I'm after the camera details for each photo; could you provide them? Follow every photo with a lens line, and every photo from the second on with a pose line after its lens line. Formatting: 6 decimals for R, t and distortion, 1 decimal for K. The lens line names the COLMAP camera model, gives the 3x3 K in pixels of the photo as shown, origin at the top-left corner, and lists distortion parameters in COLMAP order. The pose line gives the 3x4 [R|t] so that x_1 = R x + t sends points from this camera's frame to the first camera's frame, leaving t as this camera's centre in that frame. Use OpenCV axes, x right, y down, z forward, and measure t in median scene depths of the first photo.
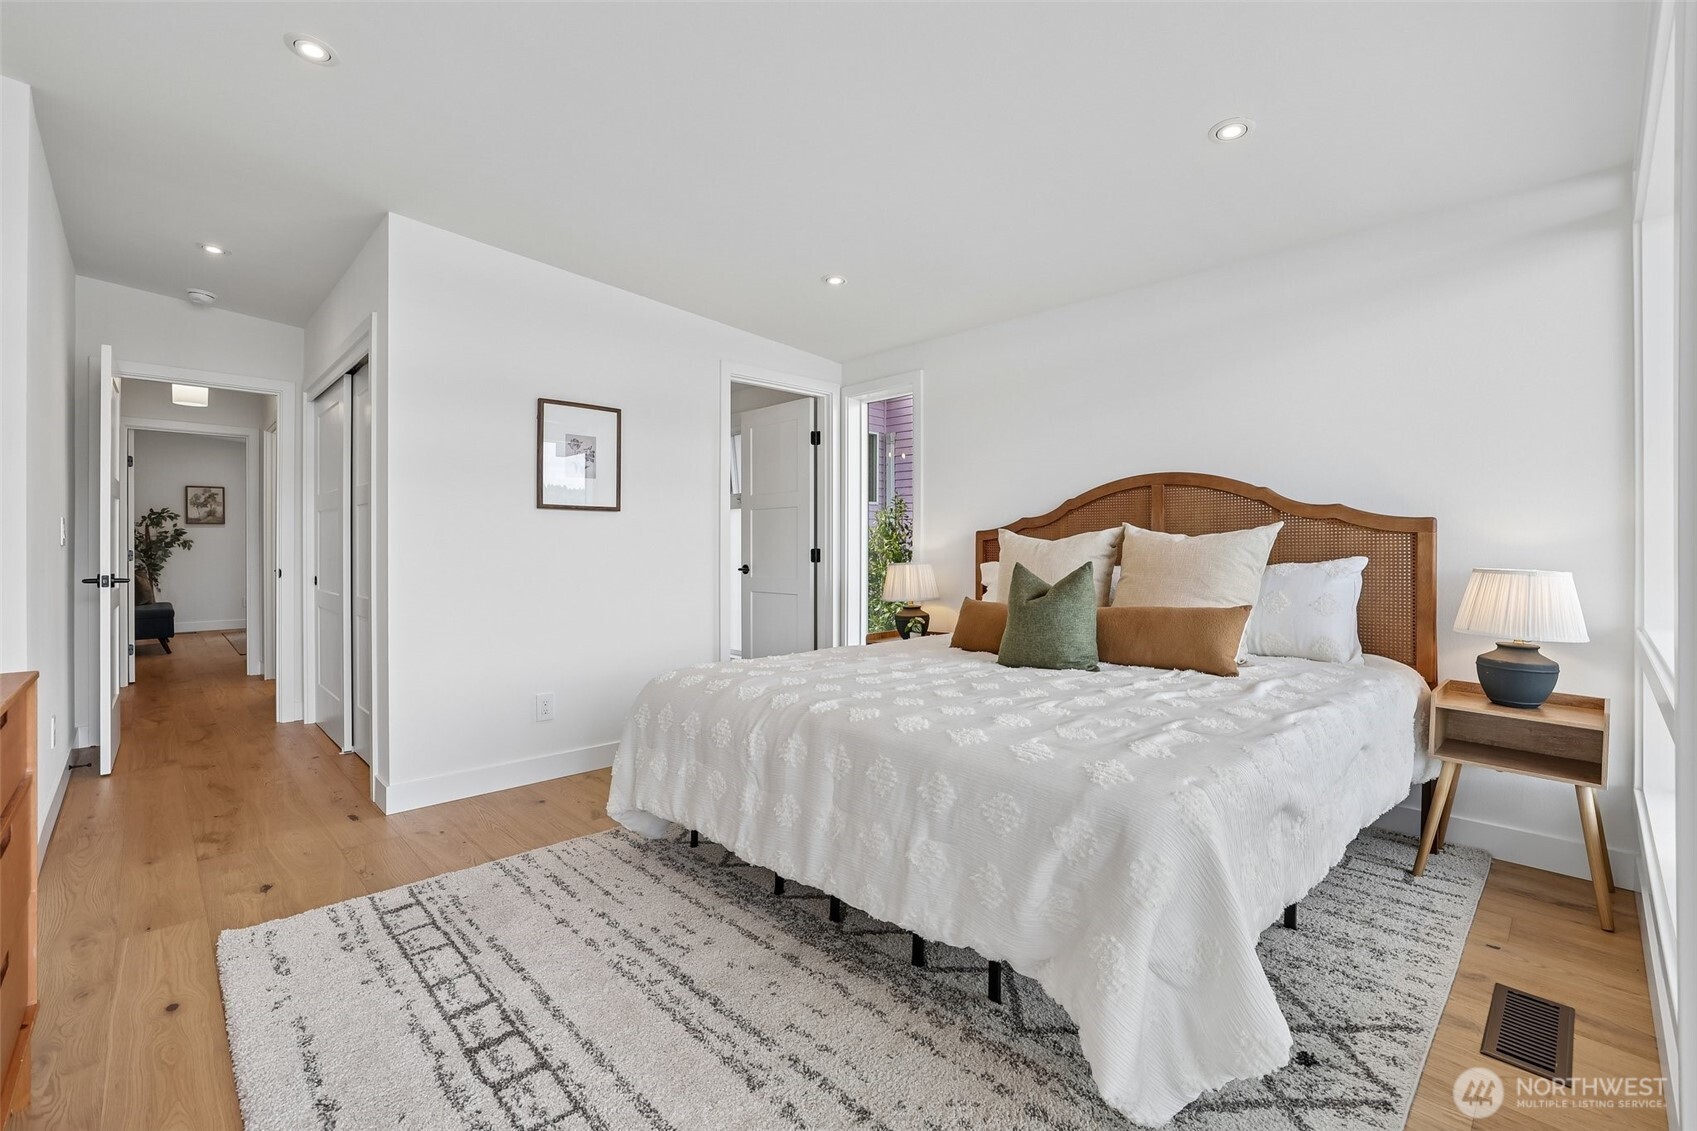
lens RADIAL K [[746.2, 0, 848.6], [0, 746.2, 532.9], [0, 0, 1]] dist [-0.059762, 0.024662]
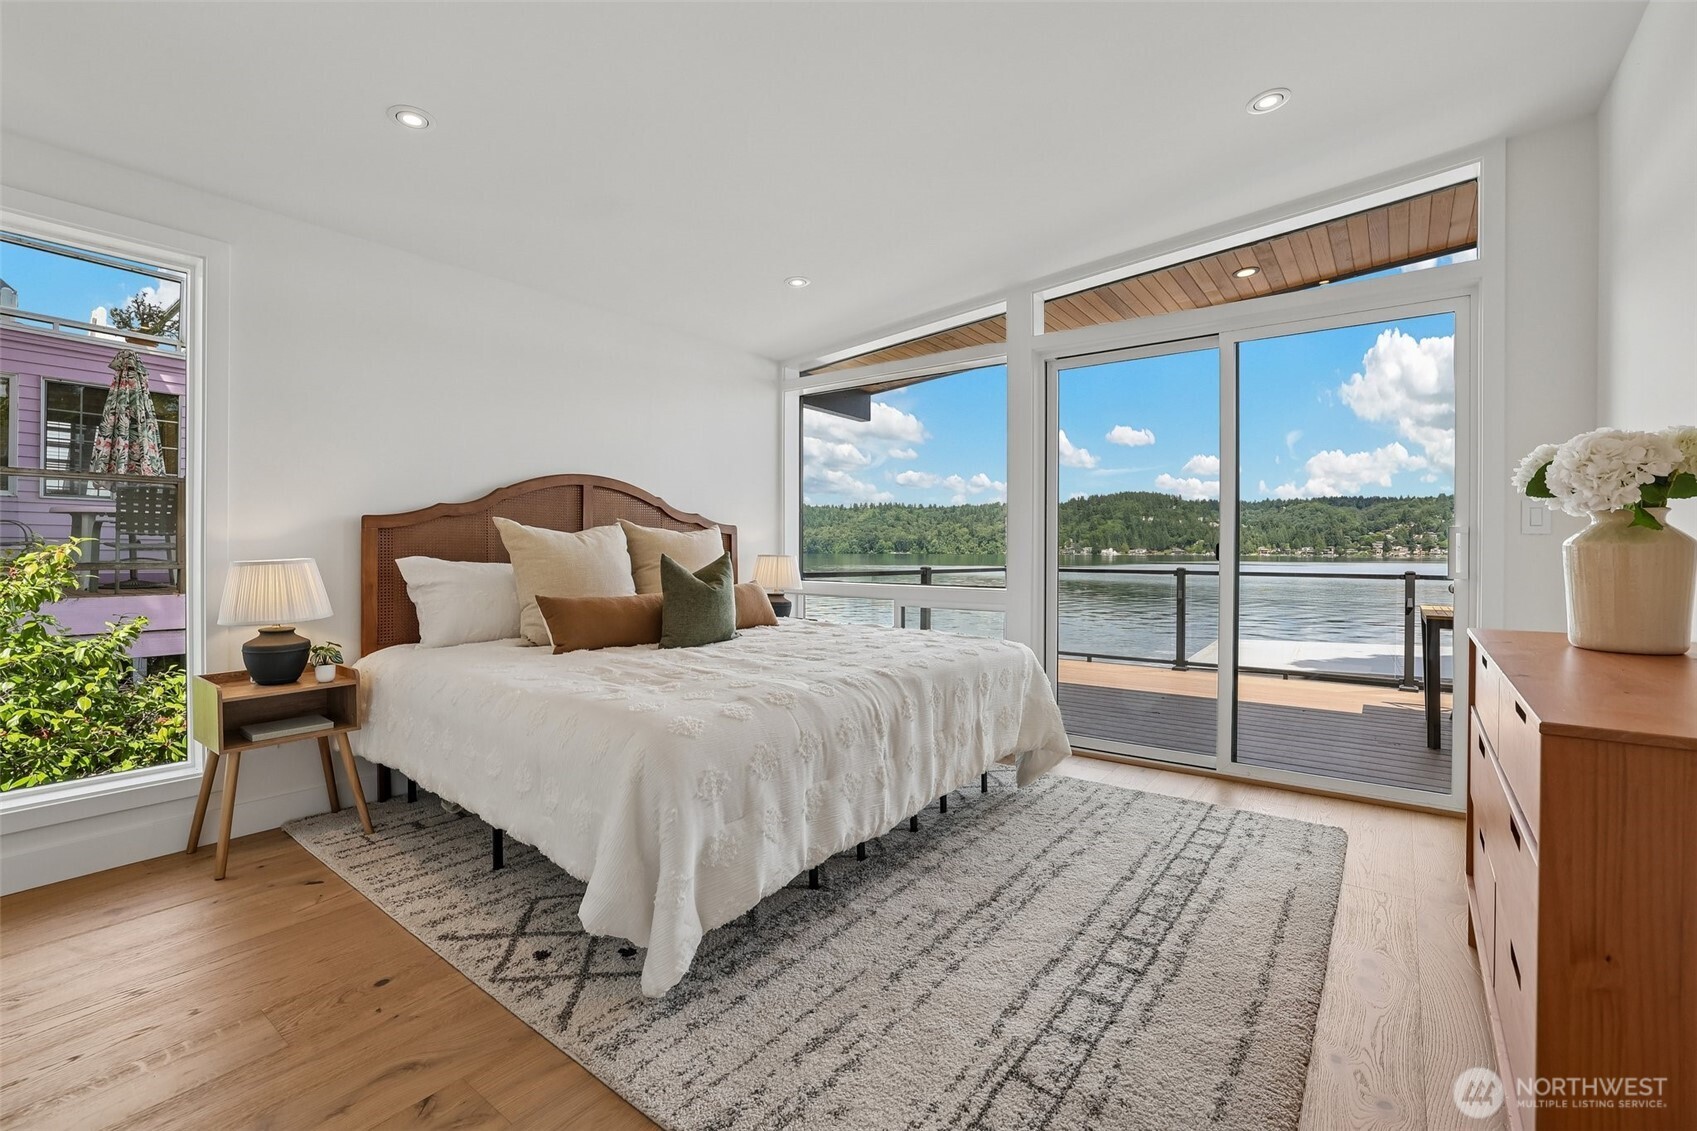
lens RADIAL K [[746.2, 0, 848.6], [0, 746.2, 532.9], [0, 0, 1]] dist [-0.059762, 0.024662]
pose [[-0.151577, 0.016045, 0.988315, -1.310626], [-0.027126, 0.999424, -0.020386, 0.034517], [-0.988073, -0.029899, -0.151055, 1.339610]]
